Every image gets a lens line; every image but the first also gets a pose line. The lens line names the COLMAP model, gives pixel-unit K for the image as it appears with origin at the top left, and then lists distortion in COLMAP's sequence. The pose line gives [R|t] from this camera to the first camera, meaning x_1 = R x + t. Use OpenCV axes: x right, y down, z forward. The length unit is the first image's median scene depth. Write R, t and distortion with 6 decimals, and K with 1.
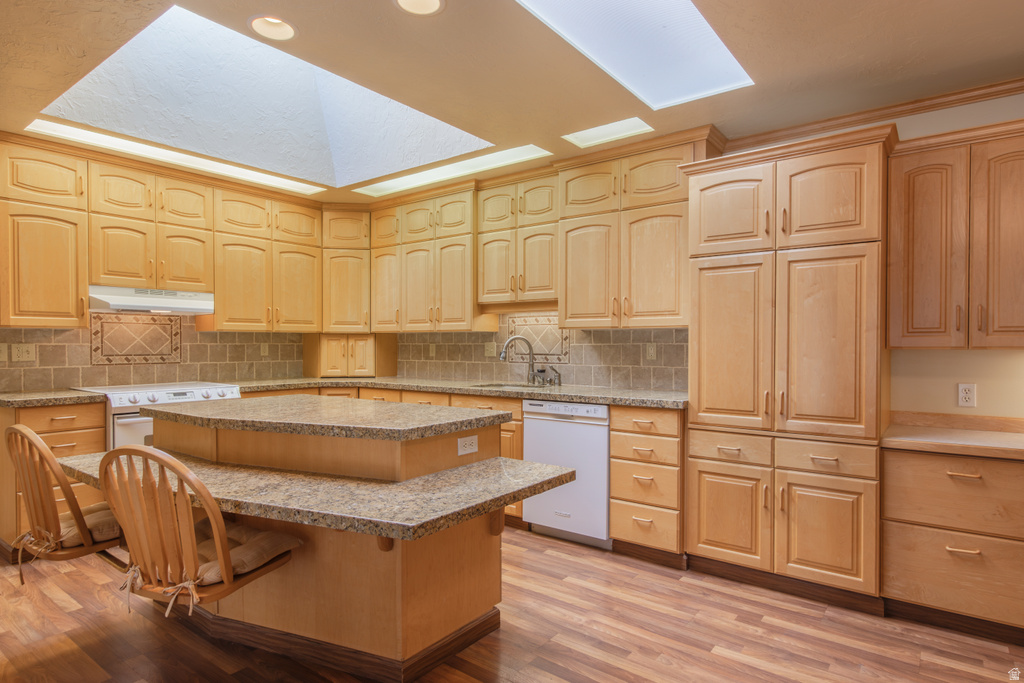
lens RADIAL K [[561.8, 0, 524.9], [0, 561.8, 350.5], [0, 0, 1]] dist [0.003723, 0.000683]
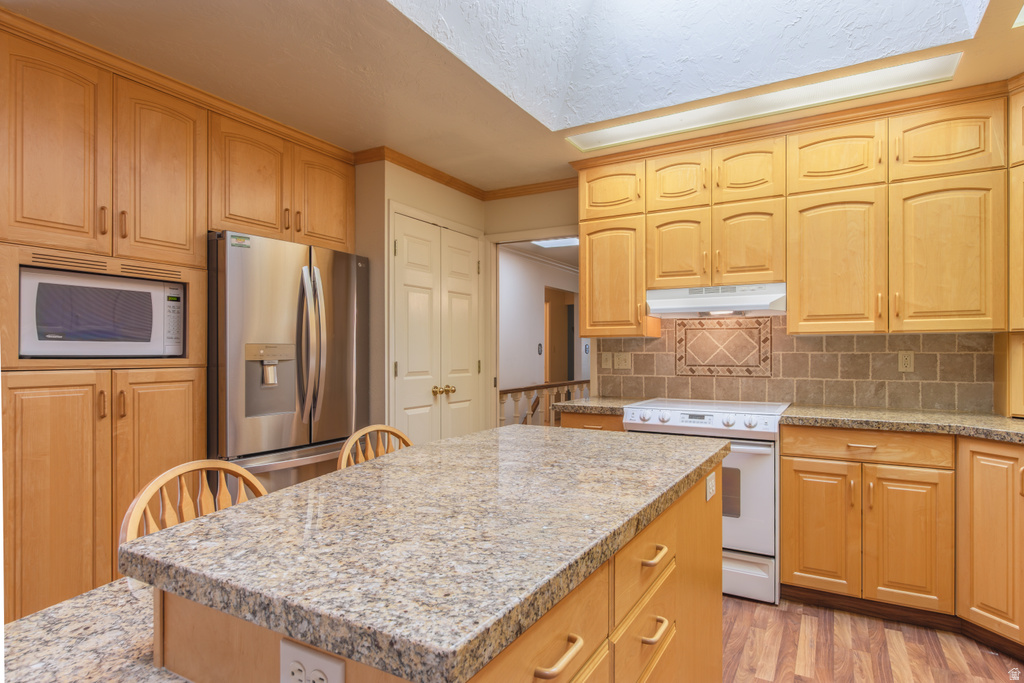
lens RADIAL K [[561.8, 0, 524.9], [0, 561.8, 350.5], [0, 0, 1]] dist [0.003723, 0.000683]
pose [[0.122579, -0.005041, -0.992446, 0.124510], [-0.012937, 0.999894, -0.006677, -0.005681], [0.992374, 0.013657, 0.122501, 0.615837]]
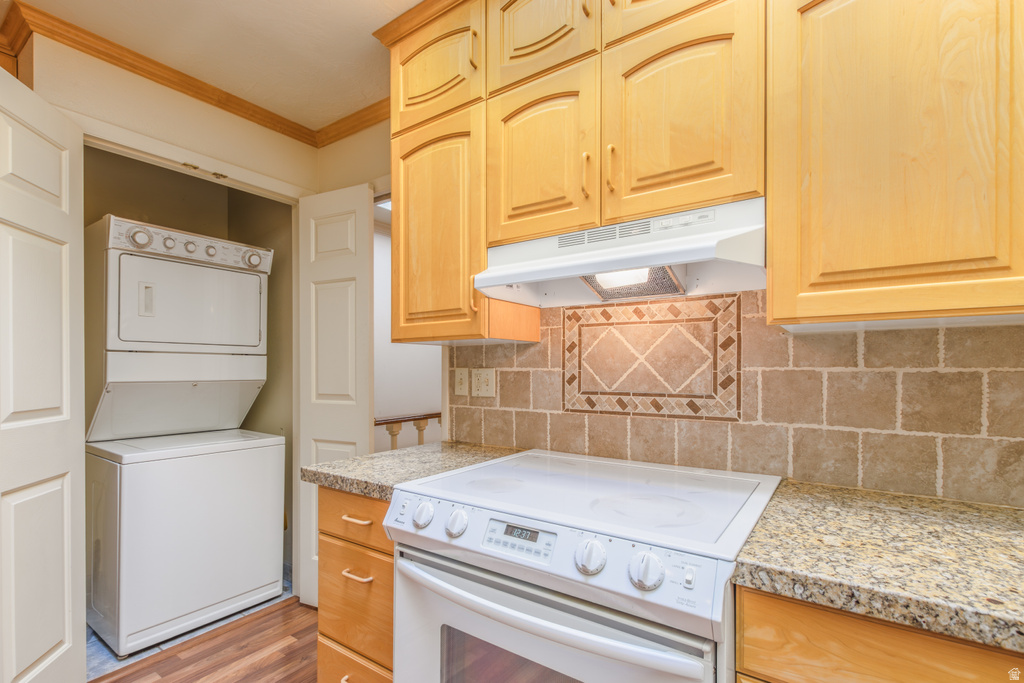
lens RADIAL K [[474.9, 0, 509.1], [0, 474.9, 369.8], [0, 0, 1]] dist [-0.000178, -0.000712]
pose [[0.014899, 0.002084, -0.999887, -0.326447], [-0.012638, 0.999918, 0.001895, -0.010925], [0.999809, 0.012609, 0.014924, 0.914199]]
